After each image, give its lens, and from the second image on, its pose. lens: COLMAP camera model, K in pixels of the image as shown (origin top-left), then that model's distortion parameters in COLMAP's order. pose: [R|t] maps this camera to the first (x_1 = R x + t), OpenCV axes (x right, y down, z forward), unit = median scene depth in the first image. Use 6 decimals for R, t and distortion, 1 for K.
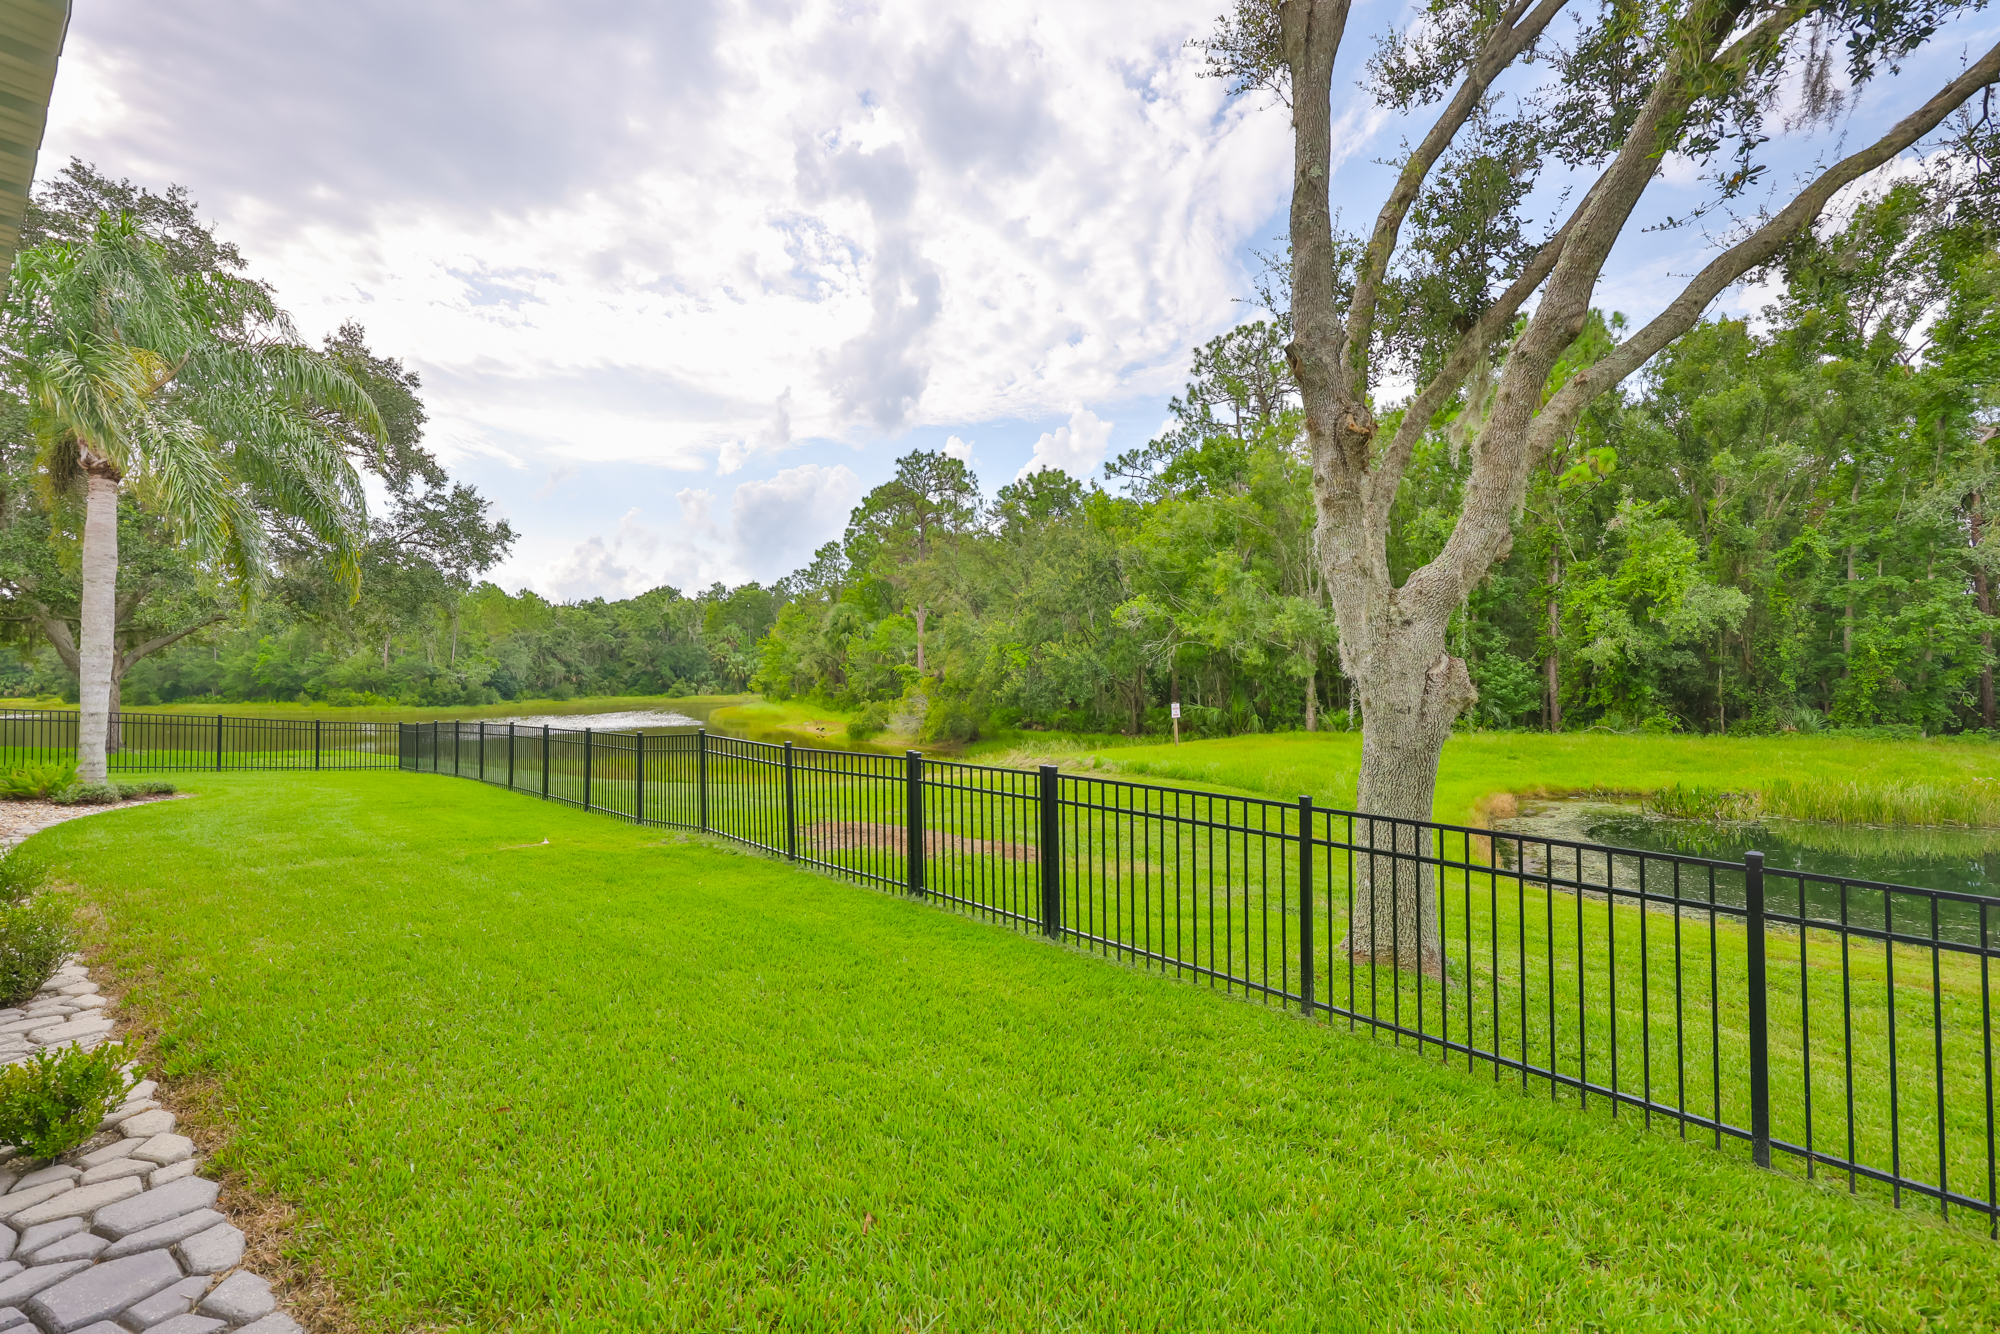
lens RADIAL K [[857.9, 0, 1001.7], [0, 857.9, 676.6], [0, 0, 1]] dist [-0.000151, 0.000007]
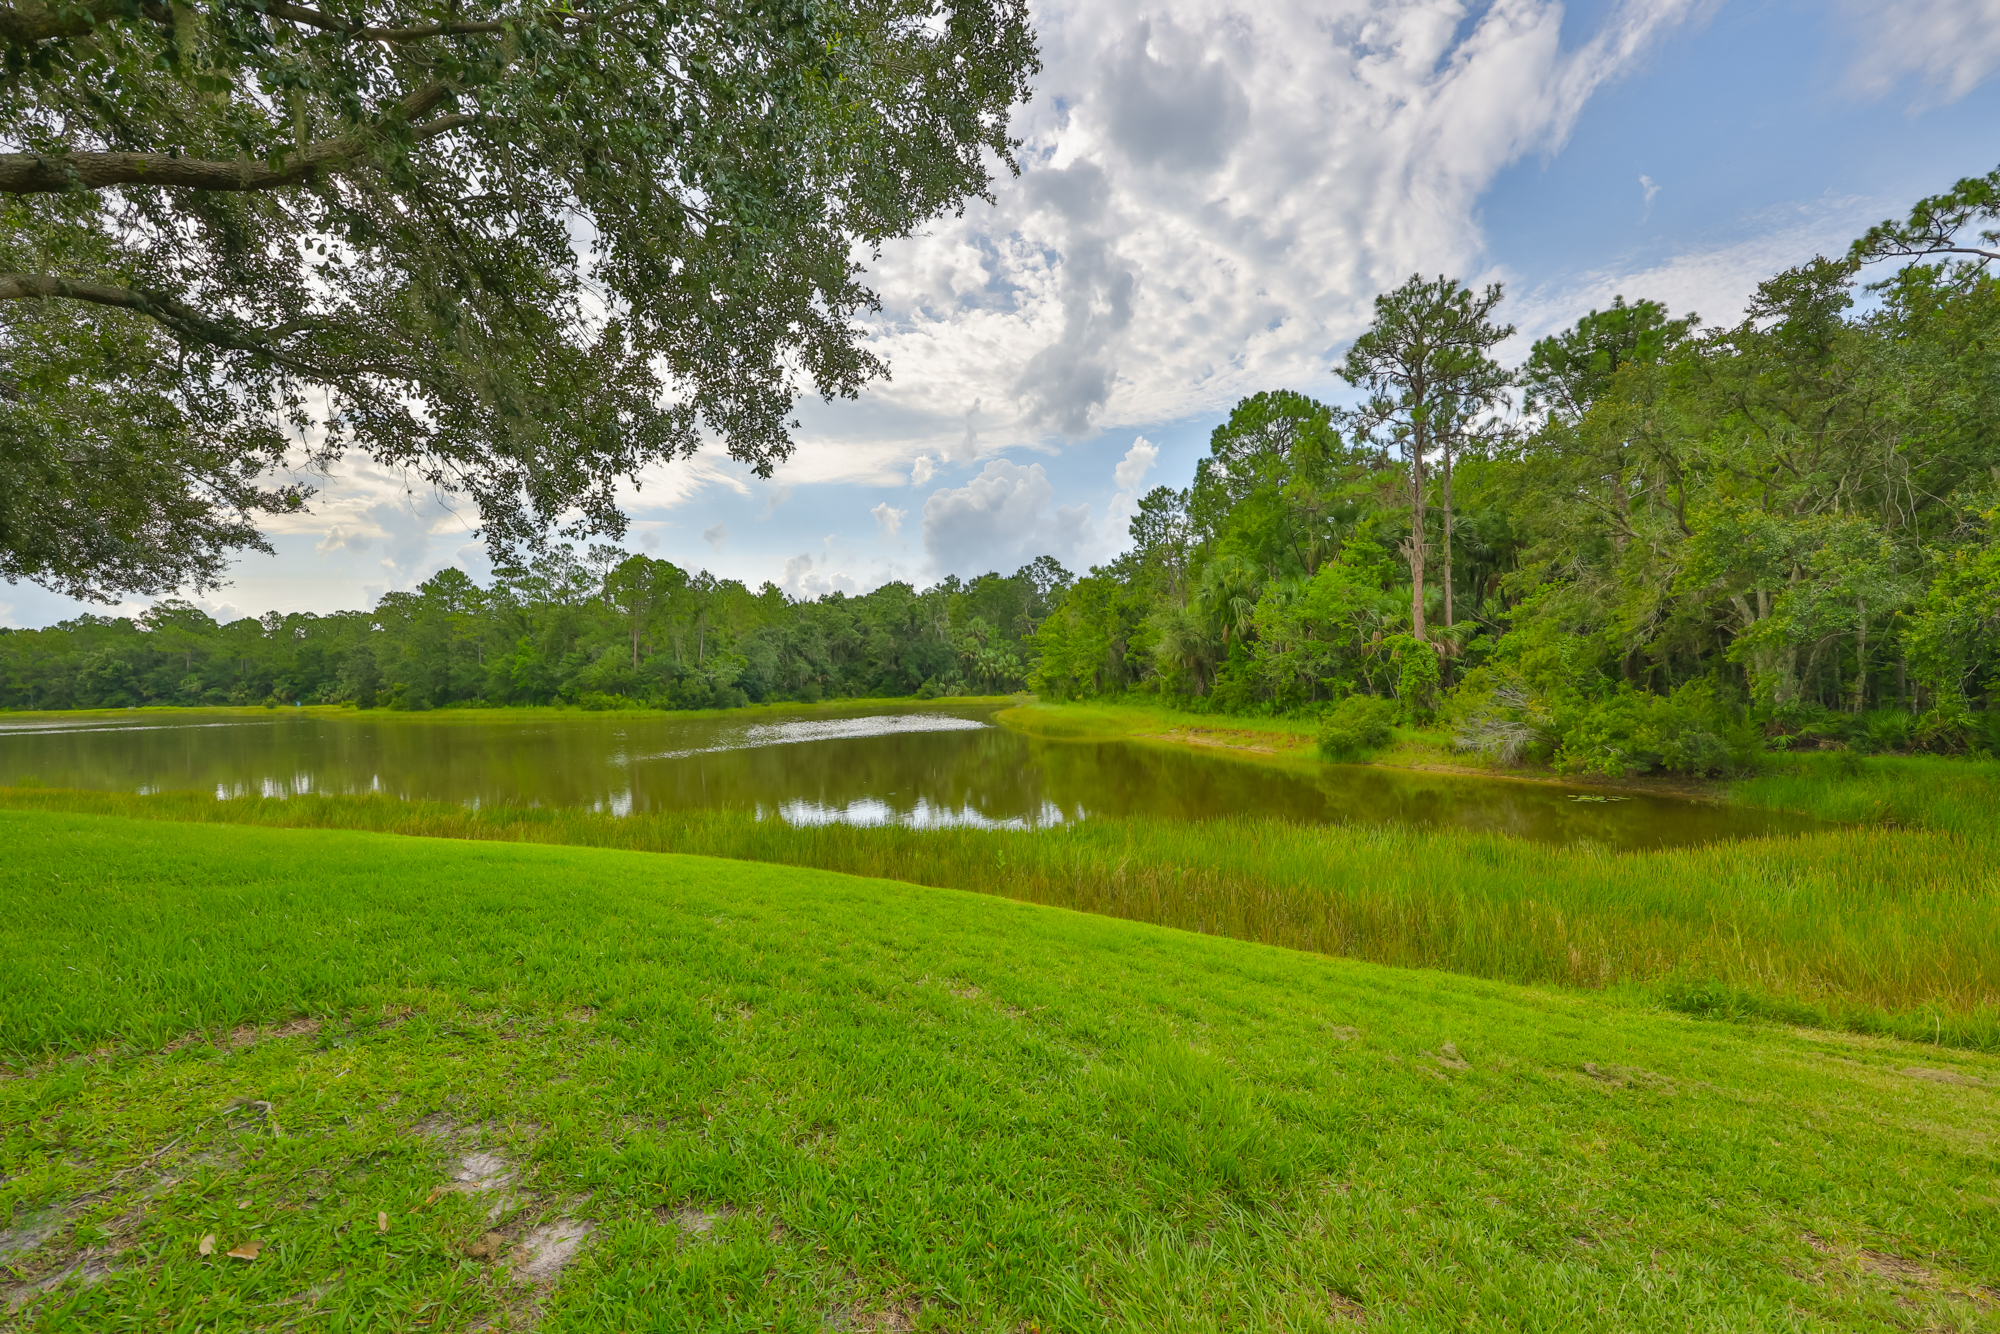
lens RADIAL K [[857.9, 0, 1003.7], [0, 857.9, 656.4], [0, 0, 1]] dist [-0.000151, 0.000007]
pose [[0.976098, -0.017509, -0.216624, -0.133168], [0.011644, 0.999531, -0.028323, 0.007611], [0.217018, 0.025124, 0.975844, 0.188629]]
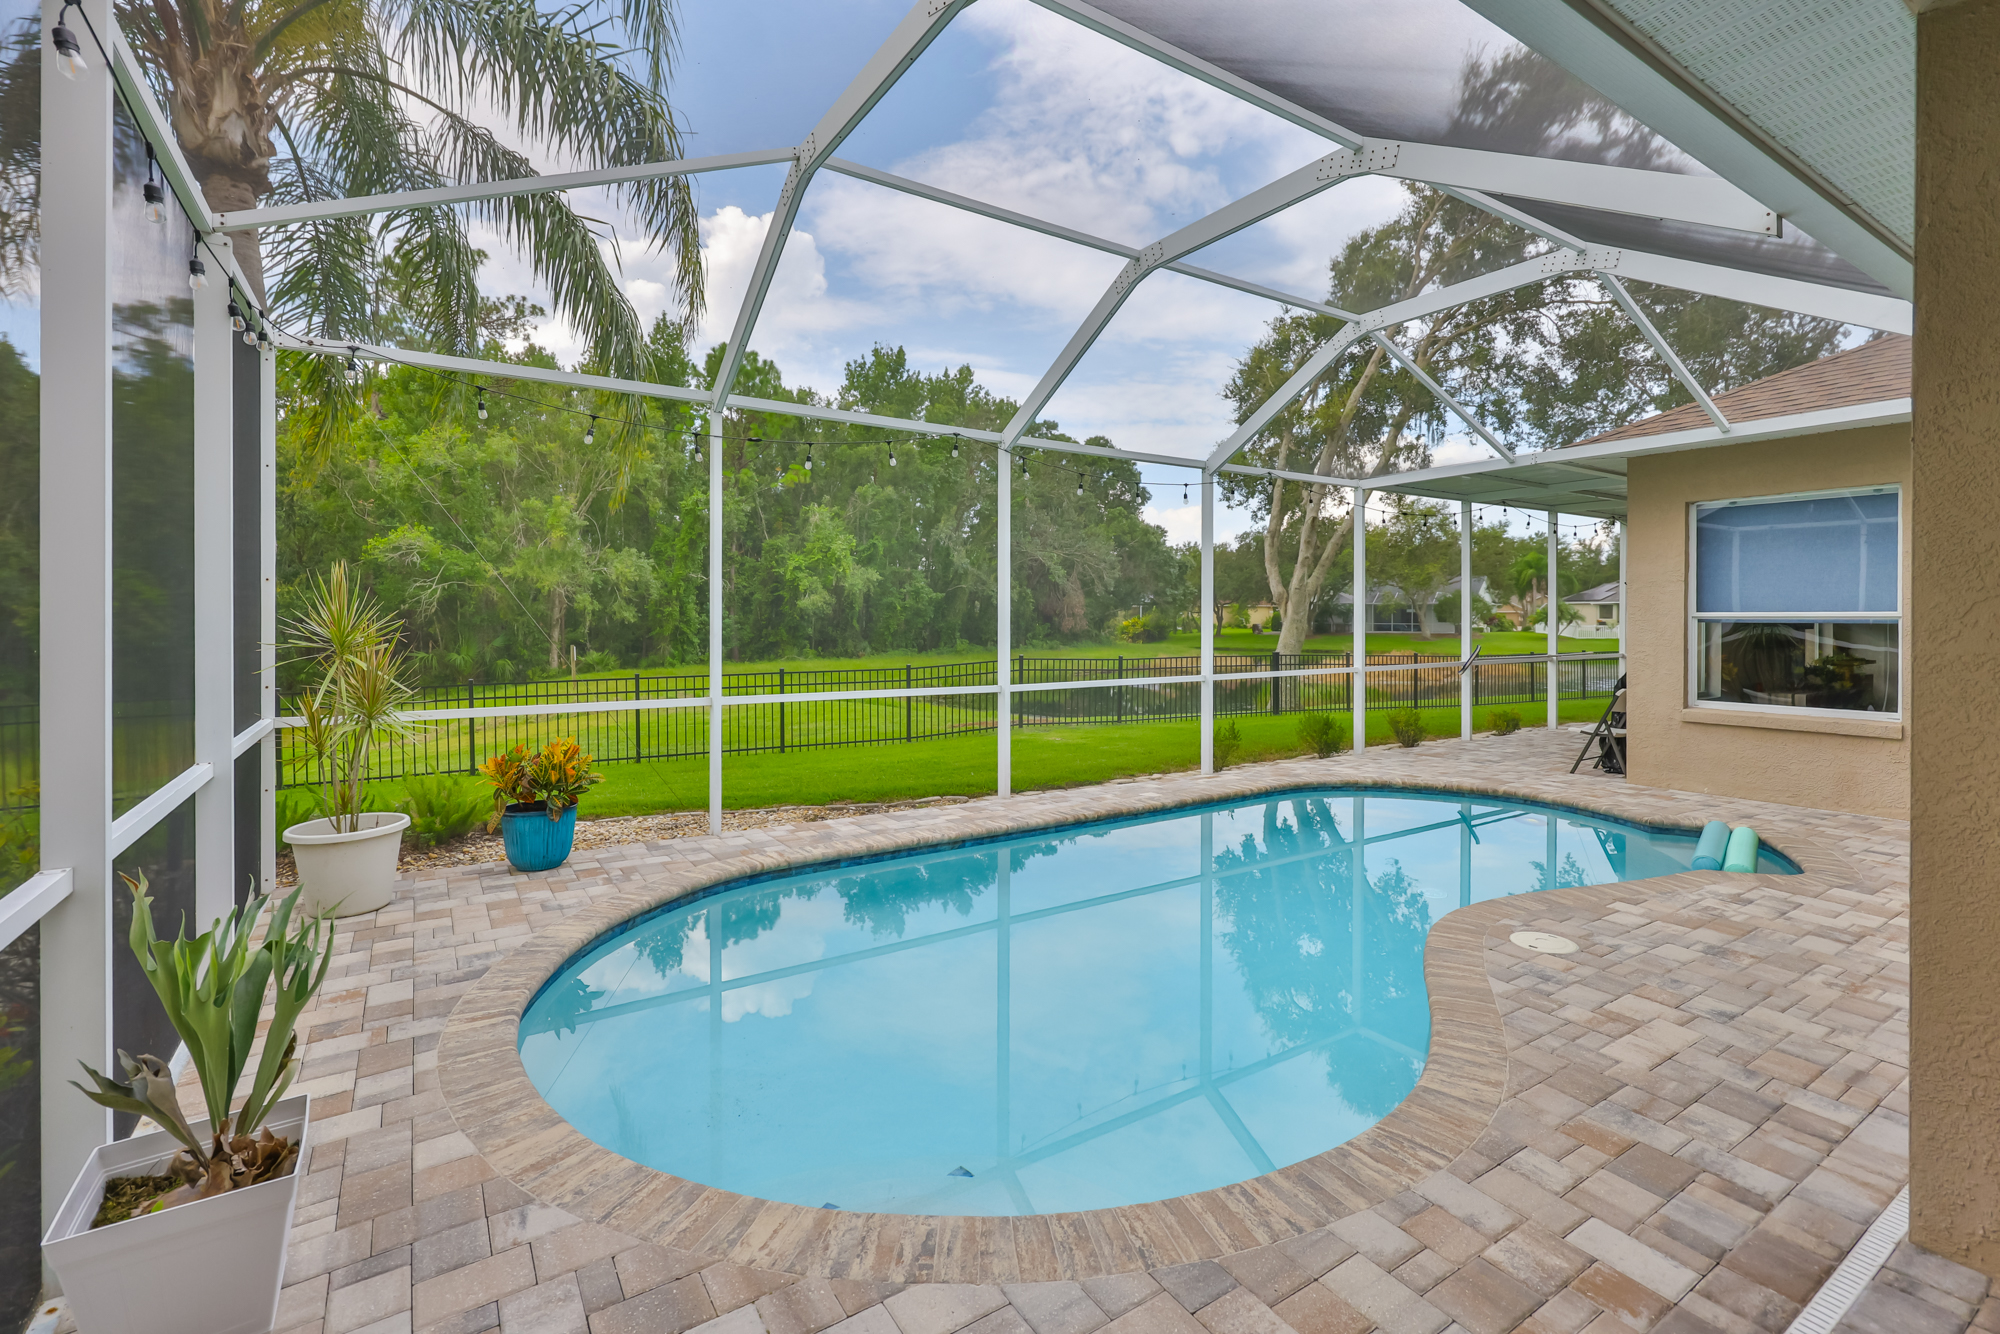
lens RADIAL K [[874.0, 0, 996.3], [0, 874.0, 621.6], [0, 0, 1]] dist [0.006119, -0.000674]
pose [[0.334194, 0.002501, 0.942501, -0.147028], [-0.000666, 0.999997, -0.002418, 0.000865], [-0.942504, 0.000180, 0.334195, 0.049320]]
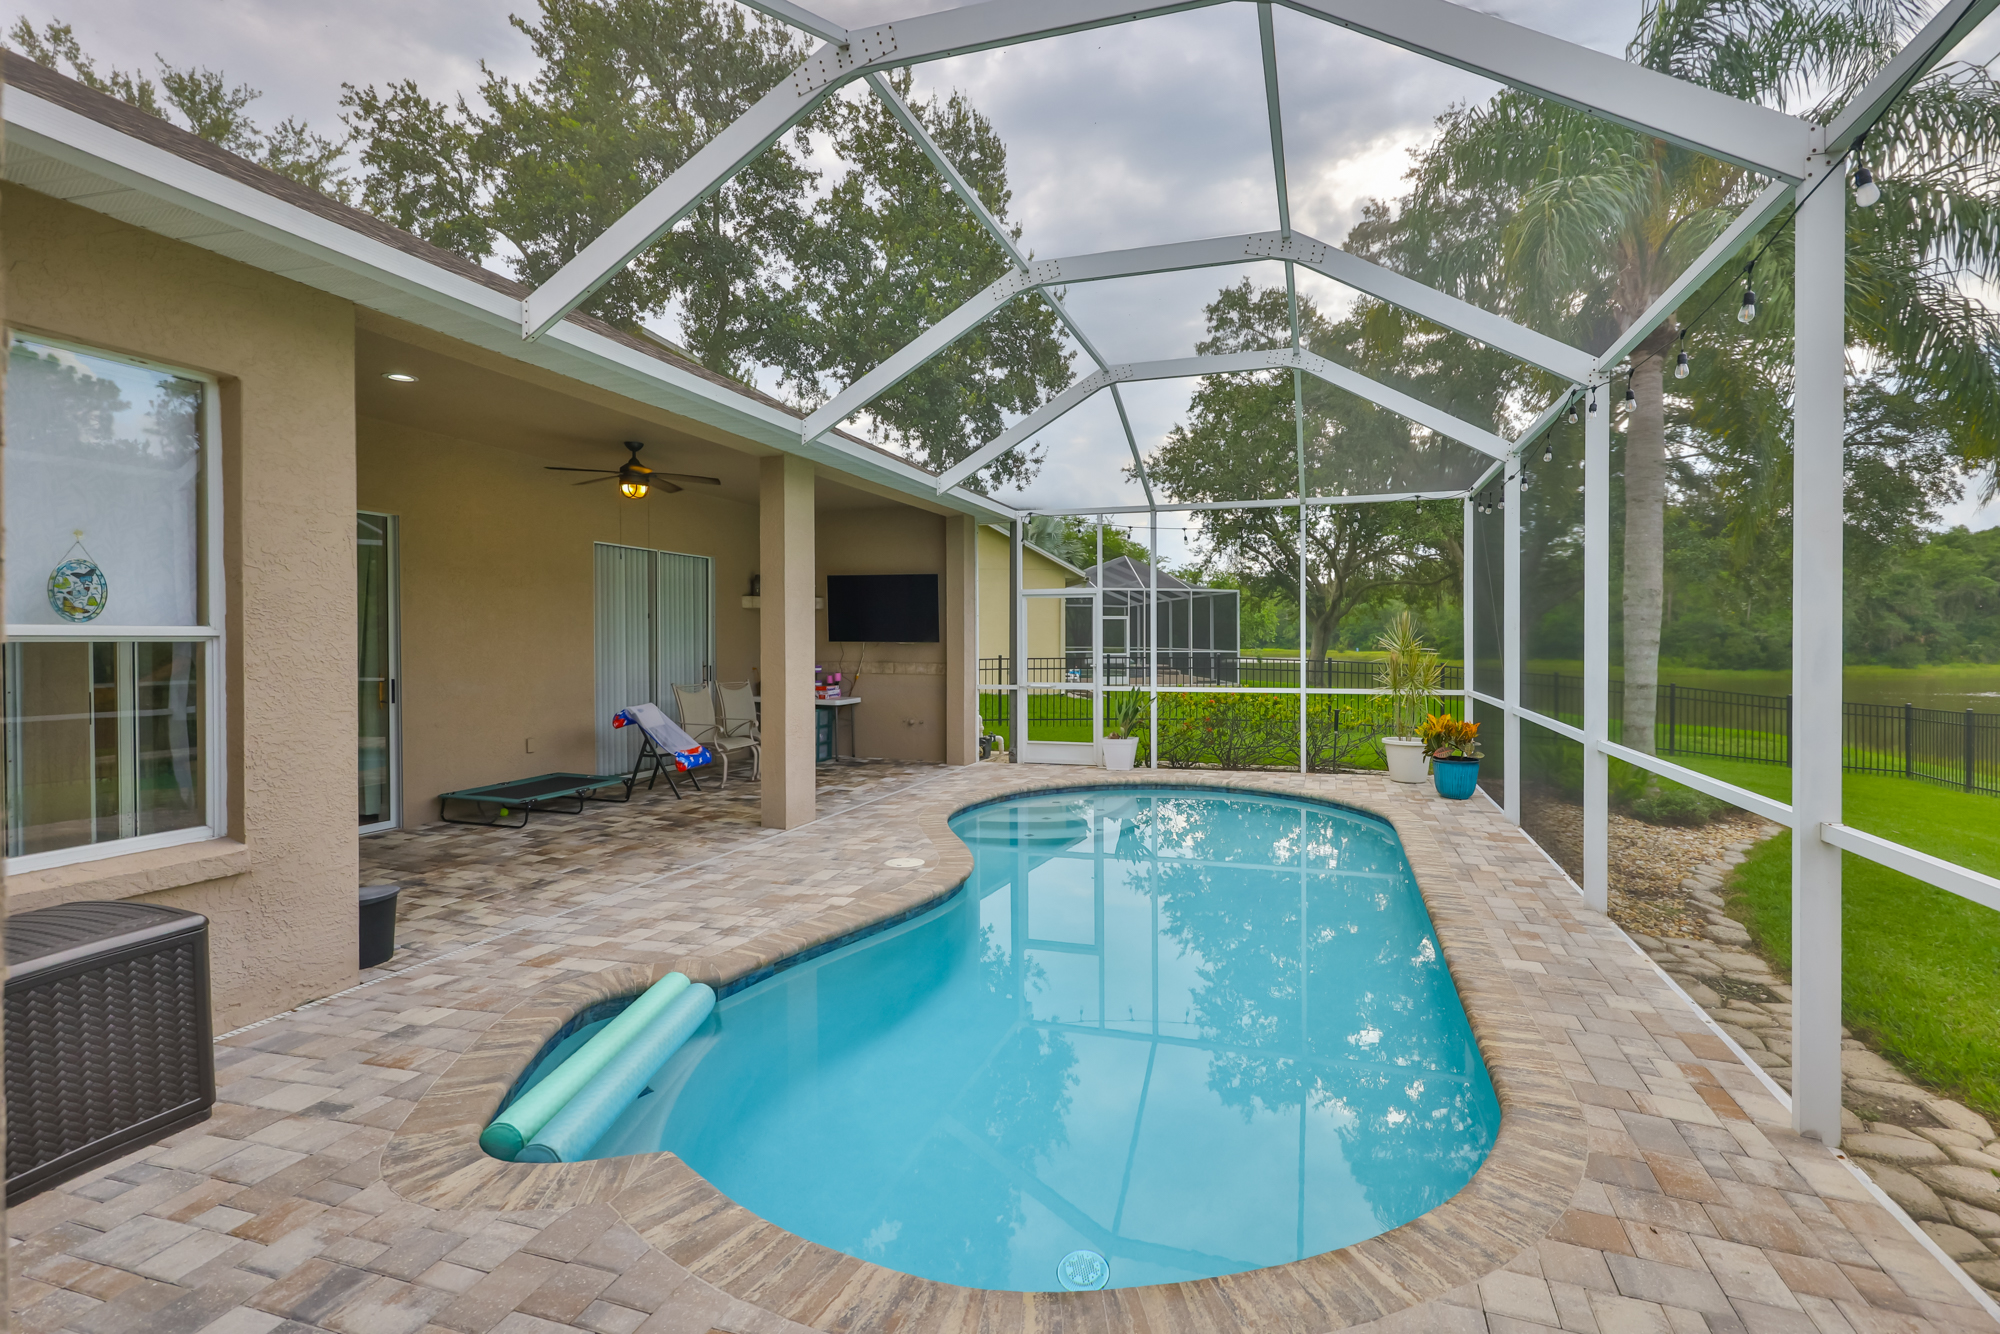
lens RADIAL K [[874.0, 0, 1031.5], [0, 874.0, 655.4], [0, 0, 1]] dist [0.006119, -0.000674]
pose [[0.341448, 0.022476, -0.939632, -0.055332], [-0.001386, 0.999725, 0.023409, 0.000426], [0.939900, -0.006690, 0.341385, 0.029725]]
